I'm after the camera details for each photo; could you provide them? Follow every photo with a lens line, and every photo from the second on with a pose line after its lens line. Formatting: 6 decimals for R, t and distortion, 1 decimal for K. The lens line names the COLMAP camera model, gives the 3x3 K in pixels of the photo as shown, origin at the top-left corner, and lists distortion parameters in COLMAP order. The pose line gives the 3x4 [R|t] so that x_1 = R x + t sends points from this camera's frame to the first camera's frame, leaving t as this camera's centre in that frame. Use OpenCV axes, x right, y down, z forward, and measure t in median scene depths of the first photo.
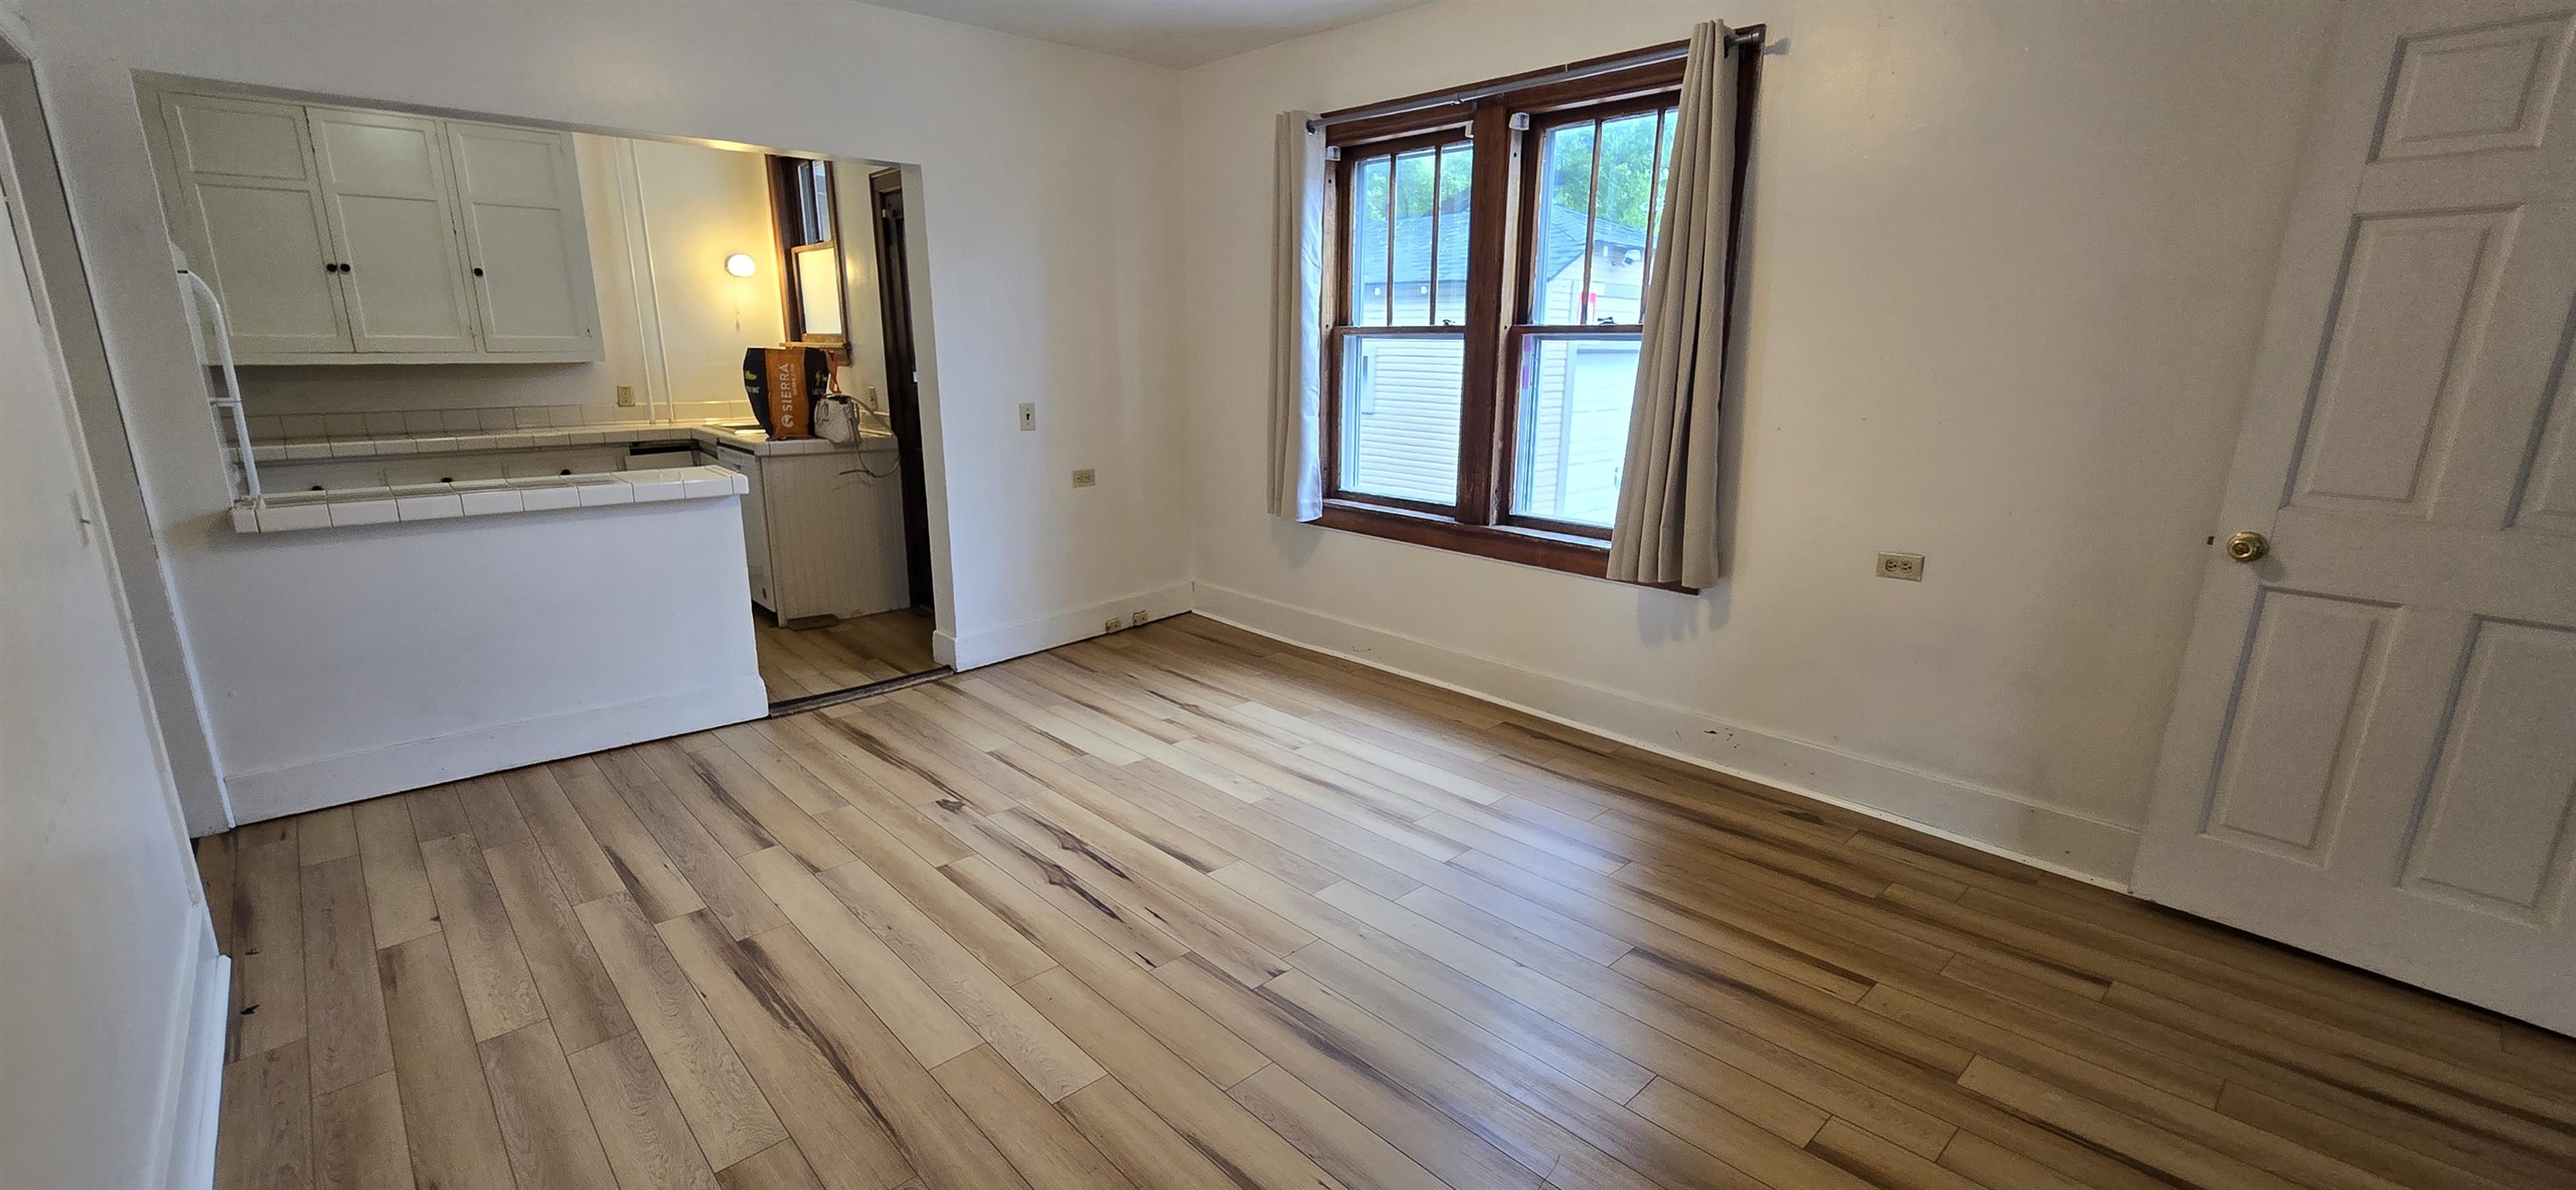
lens RADIAL K [[1053.3, 0, 1275.6], [0, 1053.3, 623.0], [0, 0, 1]] dist [-0.000758, -0.000328]
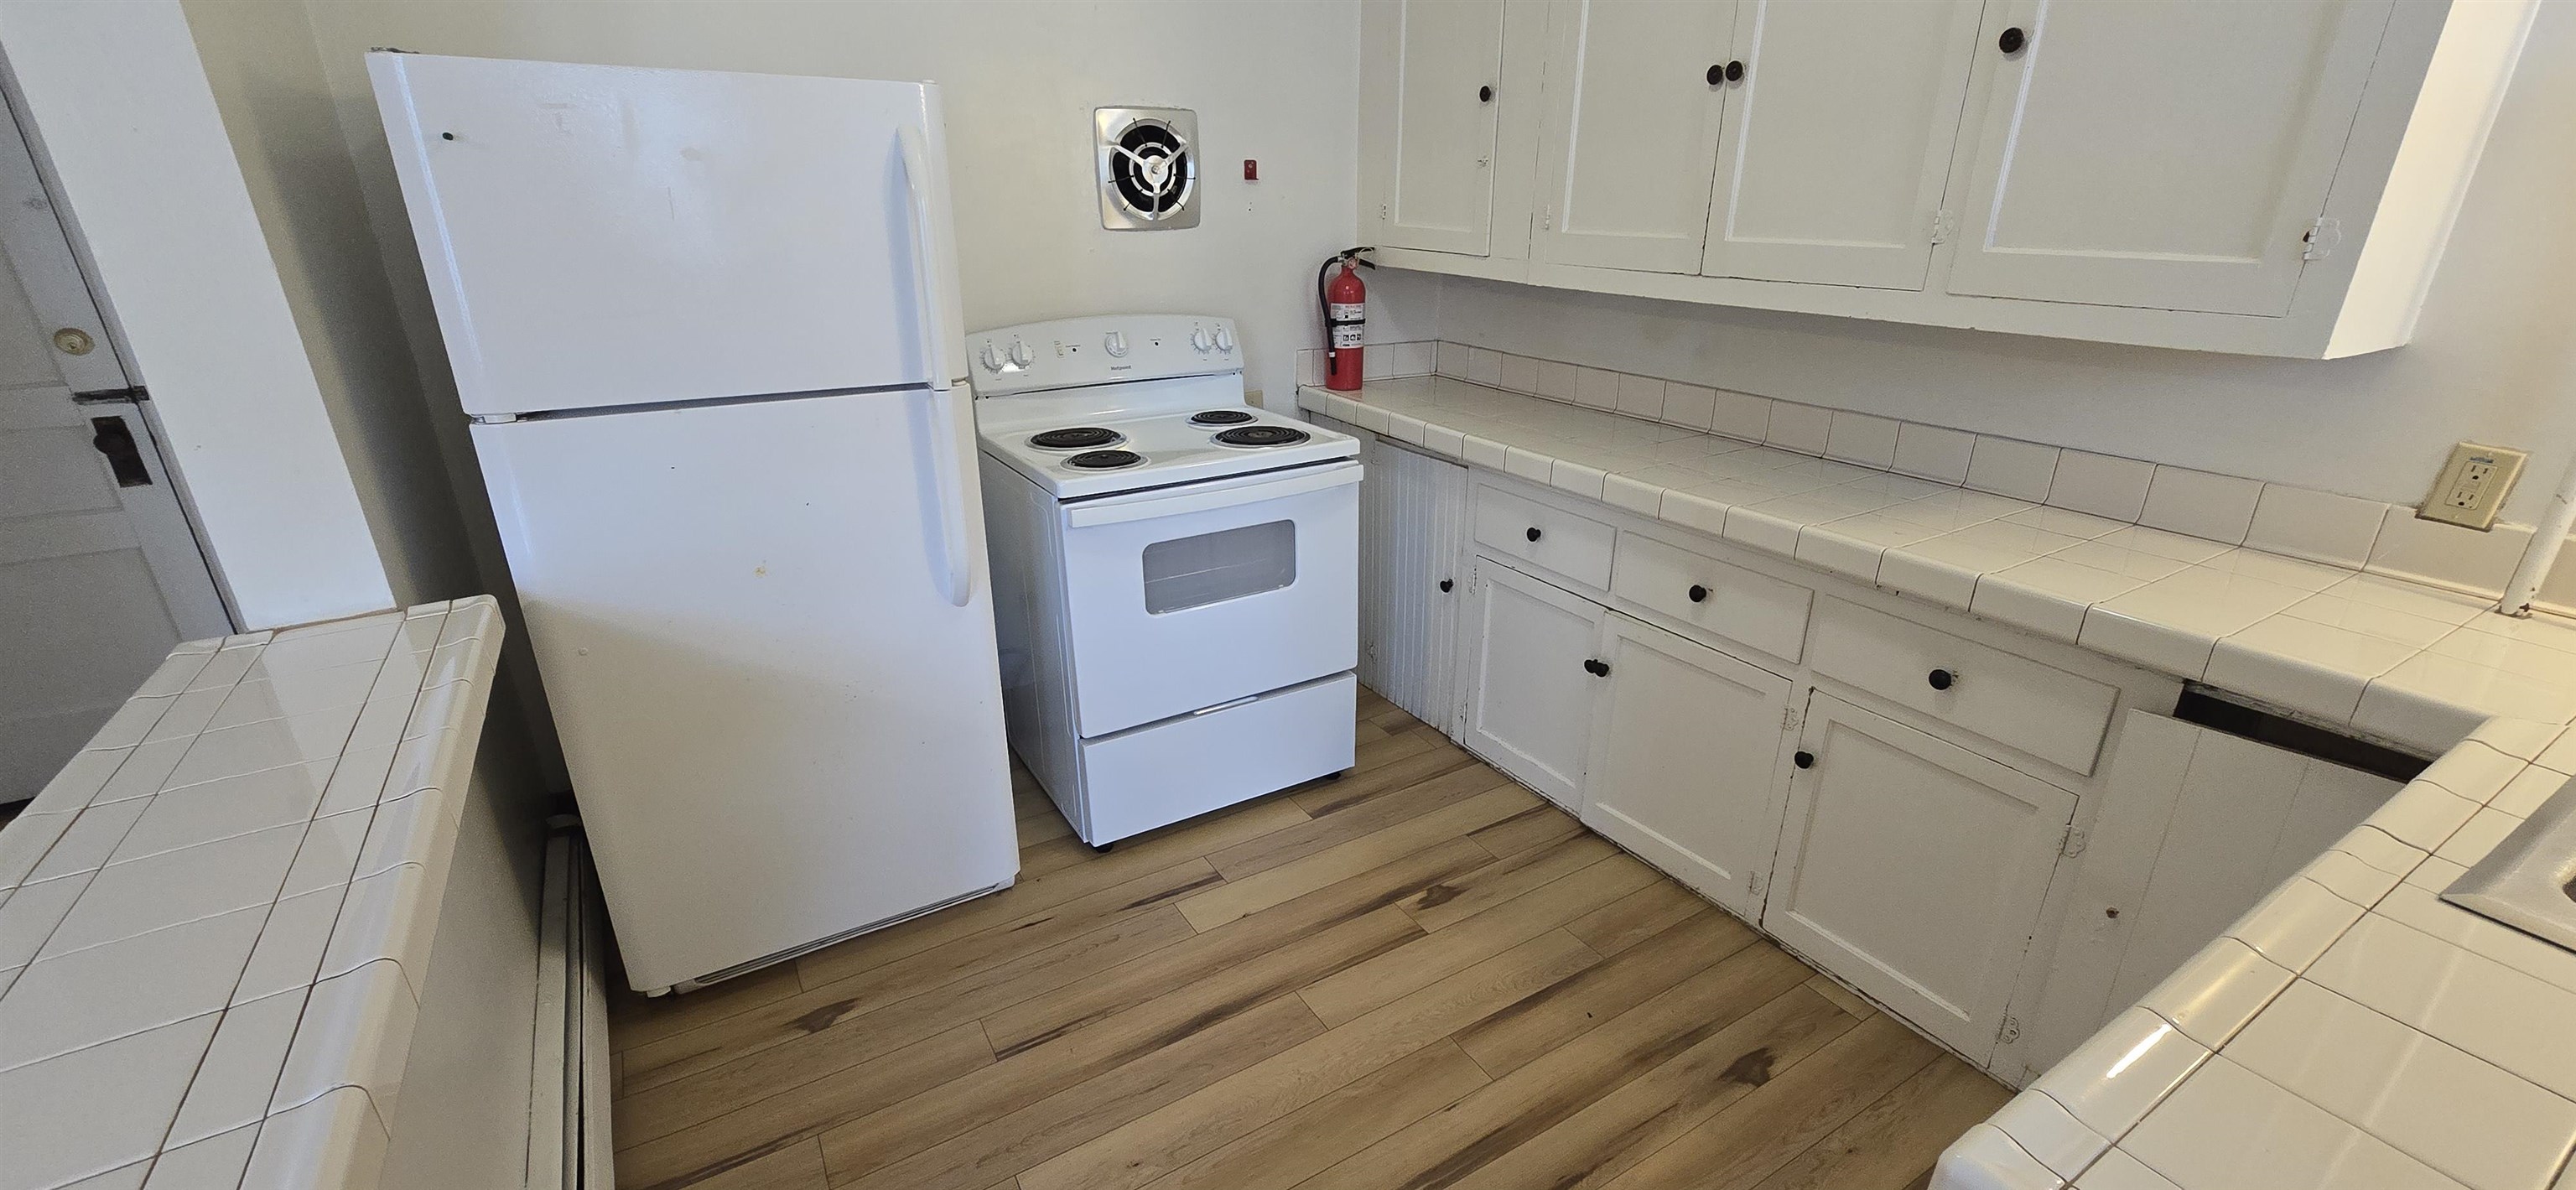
lens RADIAL K [[1053.3, 0, 1275.6], [0, 1053.3, 623.0], [0, 0, 1]] dist [-0.000758, -0.000328]
pose [[-0.194390, 0.374066, -0.906801, -0.533415], [-0.243373, 0.877139, 0.414001, -0.381039], [0.950254, 0.301168, -0.079469, 1.287846]]
